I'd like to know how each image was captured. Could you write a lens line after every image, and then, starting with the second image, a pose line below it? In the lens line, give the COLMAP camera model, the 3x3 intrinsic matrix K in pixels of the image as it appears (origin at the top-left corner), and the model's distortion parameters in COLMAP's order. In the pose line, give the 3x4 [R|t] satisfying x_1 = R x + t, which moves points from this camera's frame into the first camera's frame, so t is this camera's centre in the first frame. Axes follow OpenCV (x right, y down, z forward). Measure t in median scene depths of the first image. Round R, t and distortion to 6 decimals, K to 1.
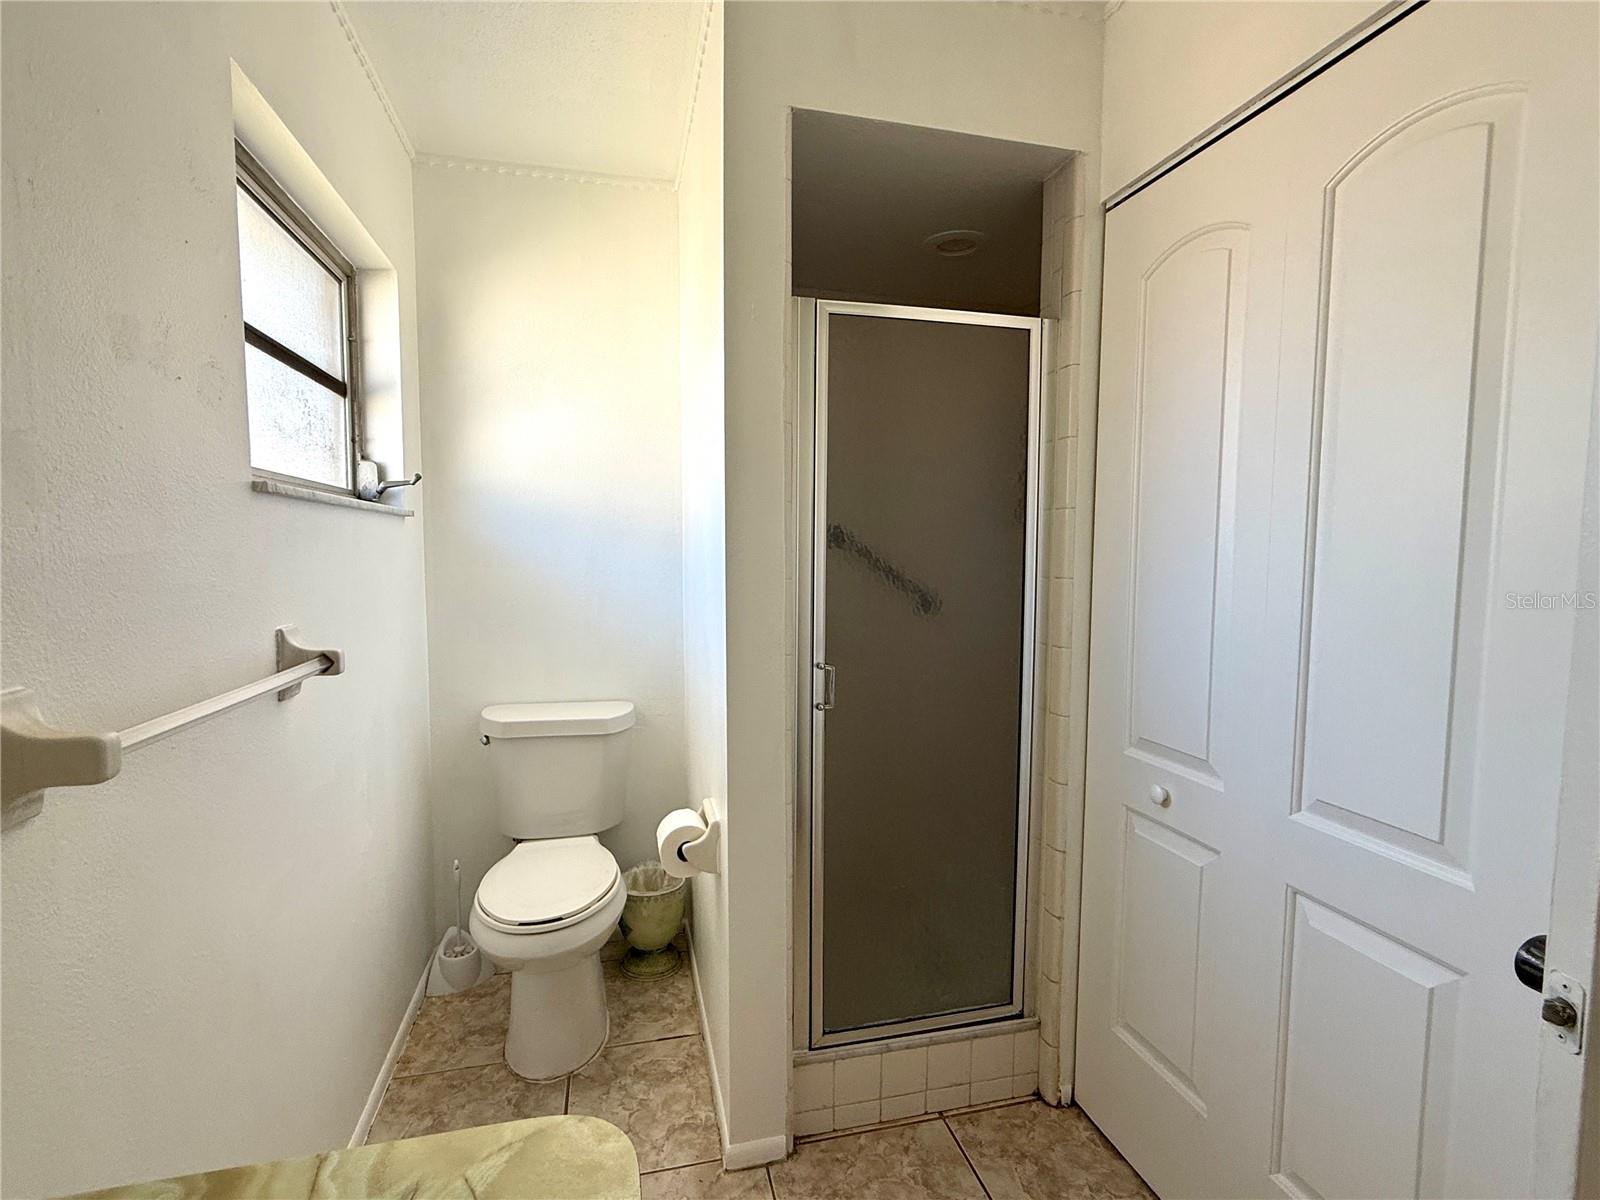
lens RADIAL K [[748.2, 0, 798.6], [0, 748.2, 601.9], [0, 0, 1]] dist [0.000664, 0.000124]
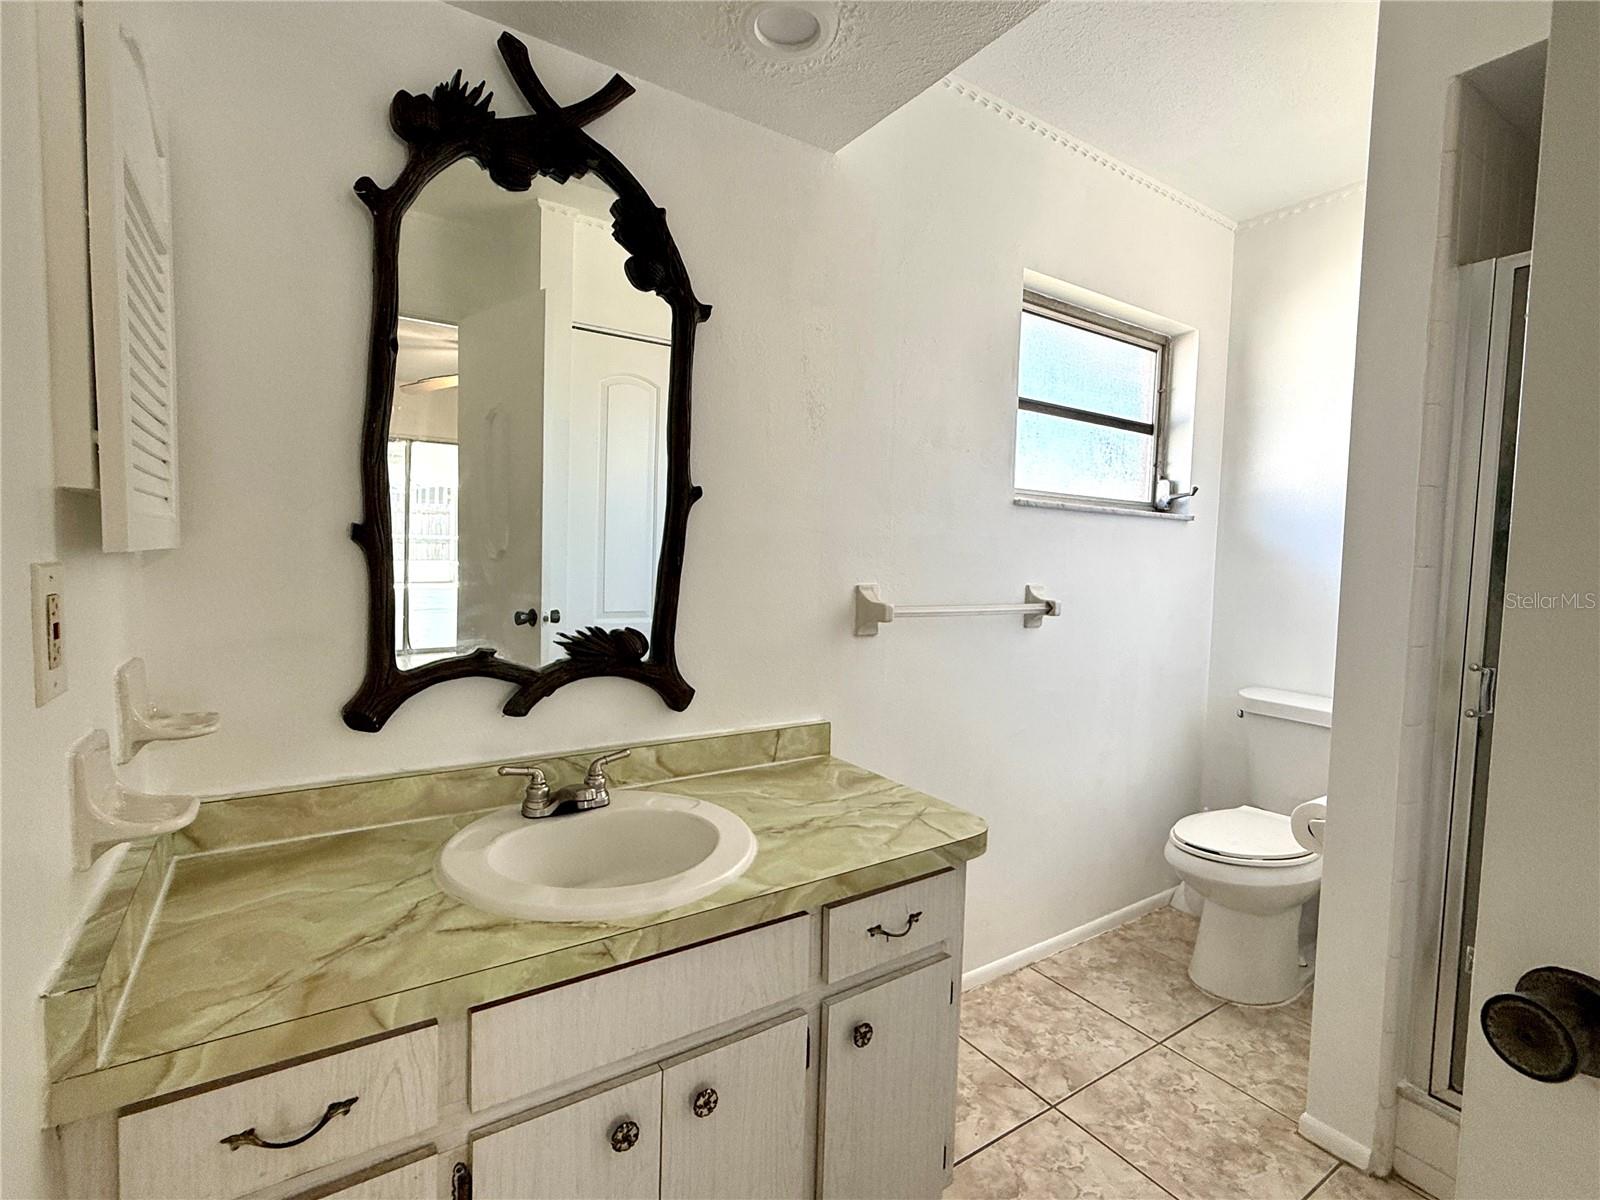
lens RADIAL K [[748.2, 0, 798.6], [0, 748.2, 601.9], [0, 0, 1]] dist [0.000664, 0.000124]
pose [[0.341554, 0.065198, -0.937598, 0.476966], [-0.091581, 0.995153, 0.035838, 0.039768], [0.935390, 0.073625, 0.345869, -0.053237]]
